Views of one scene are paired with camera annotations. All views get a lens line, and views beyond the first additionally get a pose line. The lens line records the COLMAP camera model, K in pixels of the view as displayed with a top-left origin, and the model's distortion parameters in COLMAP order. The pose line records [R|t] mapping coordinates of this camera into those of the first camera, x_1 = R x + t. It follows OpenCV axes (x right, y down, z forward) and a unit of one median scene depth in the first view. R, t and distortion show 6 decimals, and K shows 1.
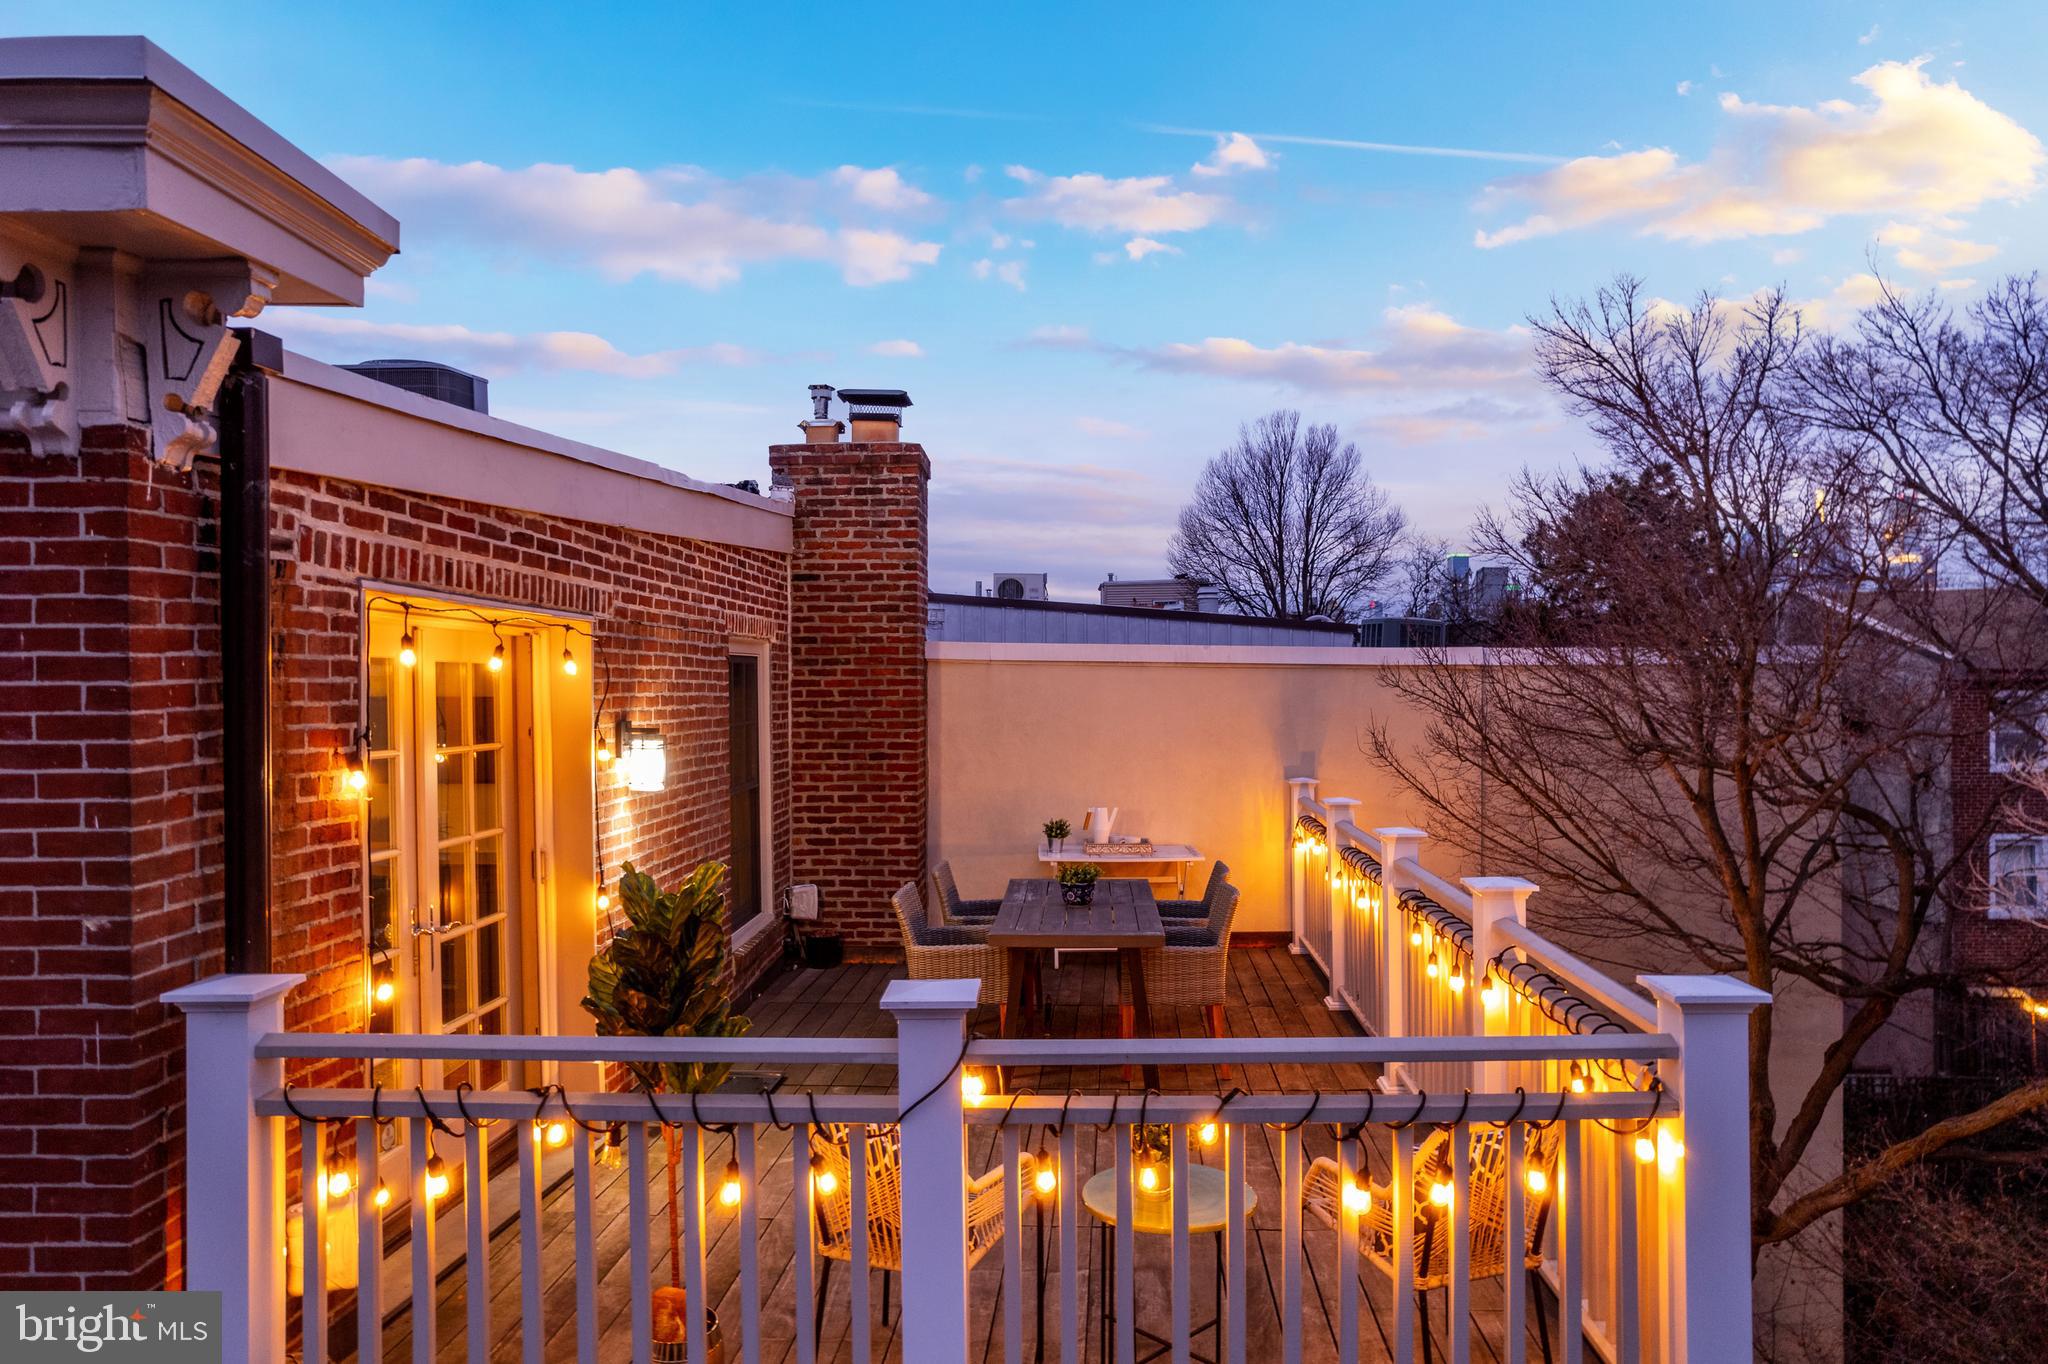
lens RADIAL K [[1297.4, 0, 1070.7], [0, 1297.4, 703.8], [0, 0, 1]] dist [-0.069818, 0.016360]
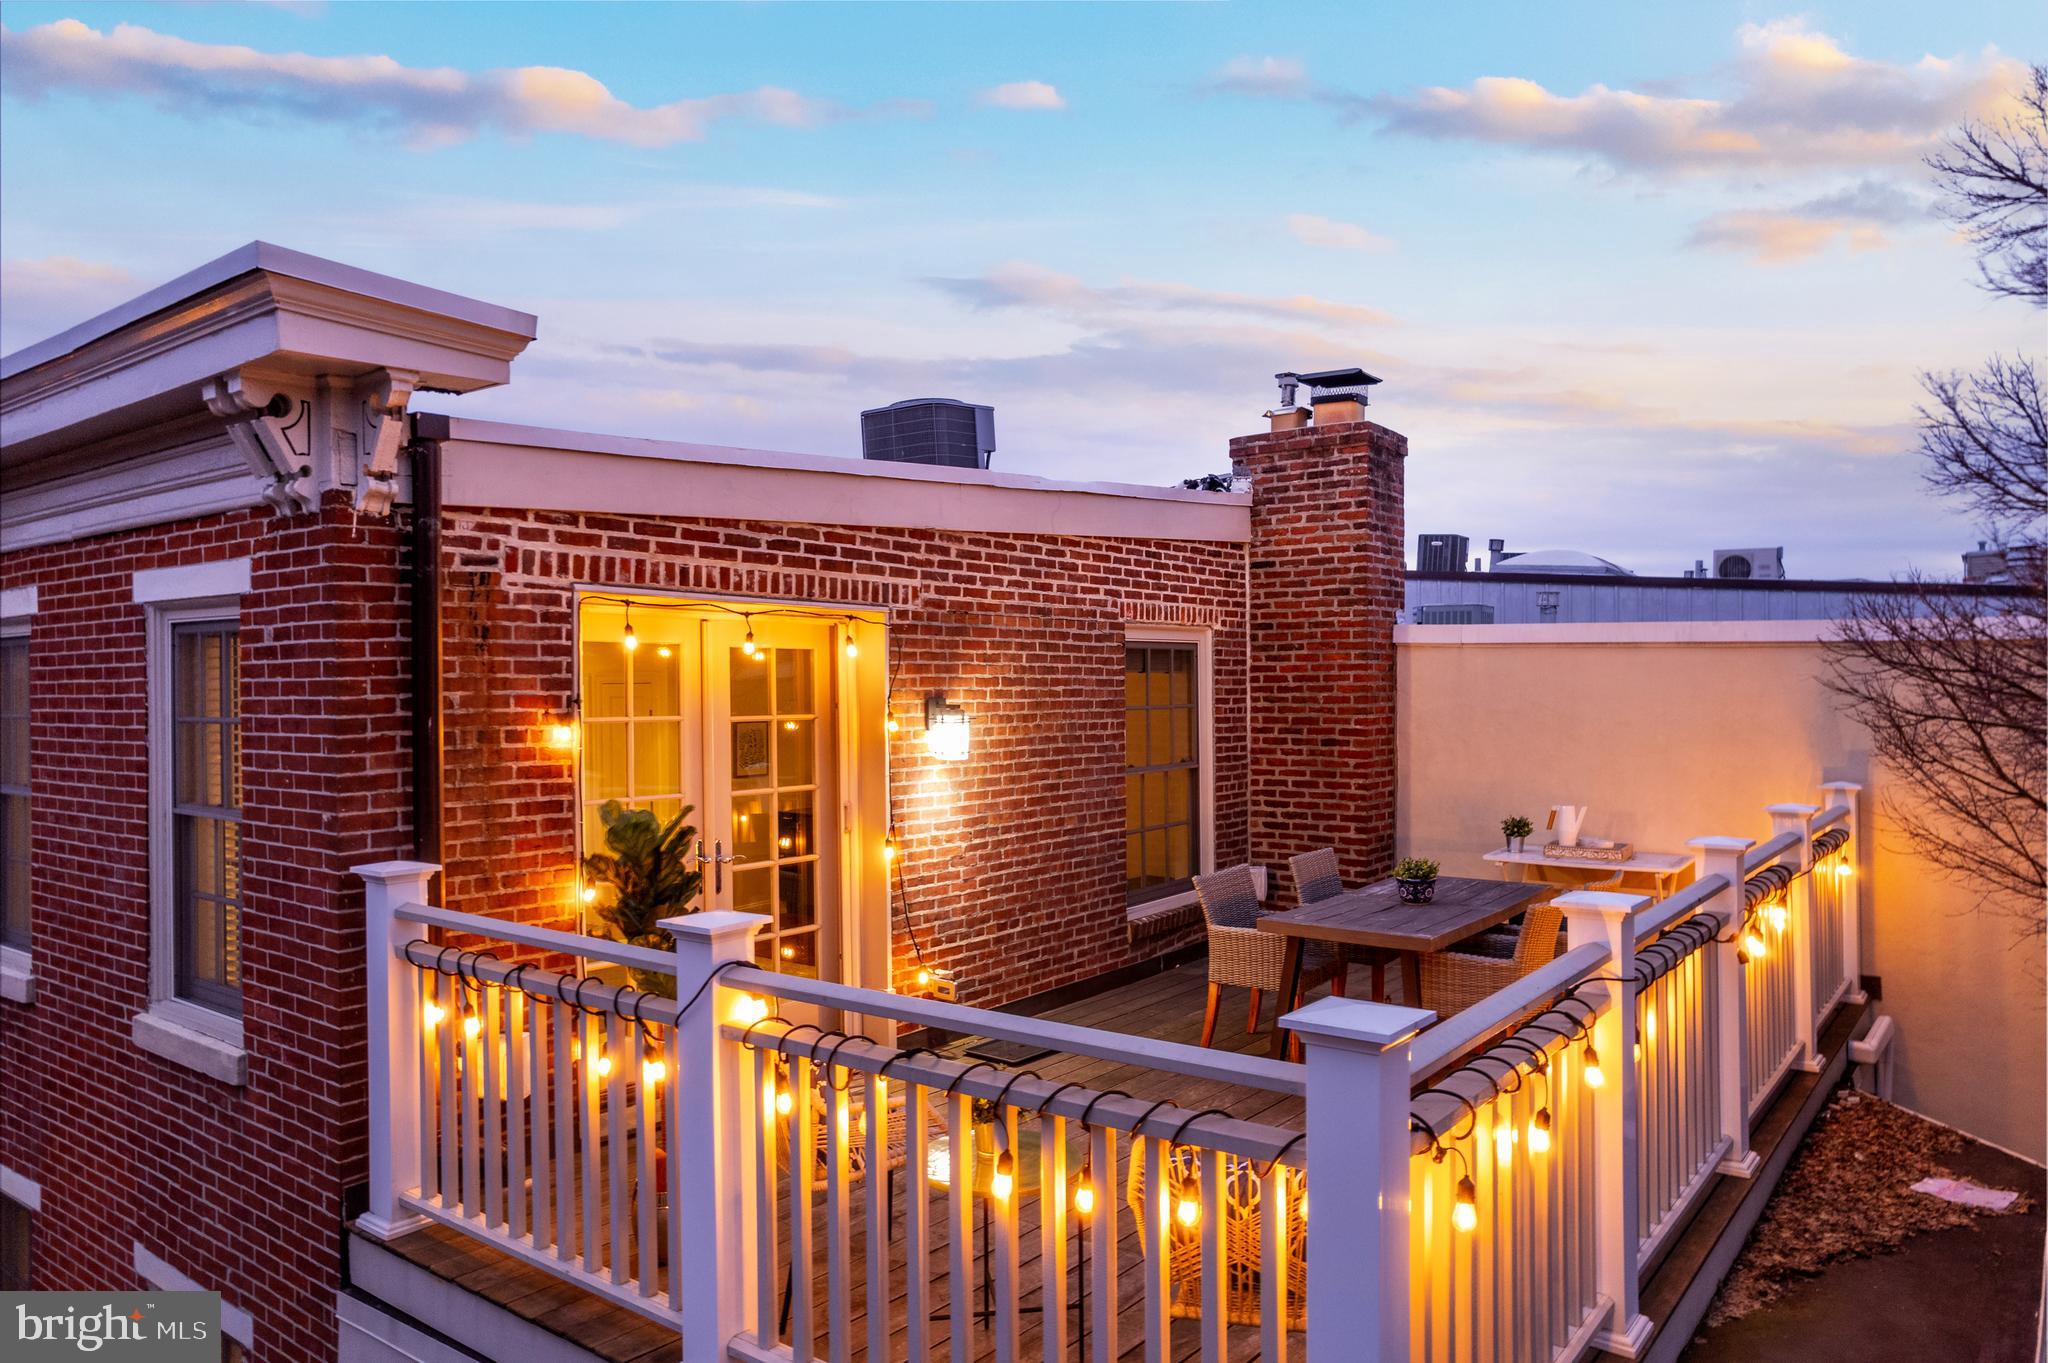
lens RADIAL K [[1297.4, 0, 1053.1], [0, 1297.4, 694.2], [0, 0, 1]] dist [-0.069818, 0.016360]
pose [[0.814631, 0.002505, -0.579974, 0.429843], [-0.004964, 0.999984, -0.002654, 0.013096], [0.579958, 0.005041, 0.814631, 0.130030]]
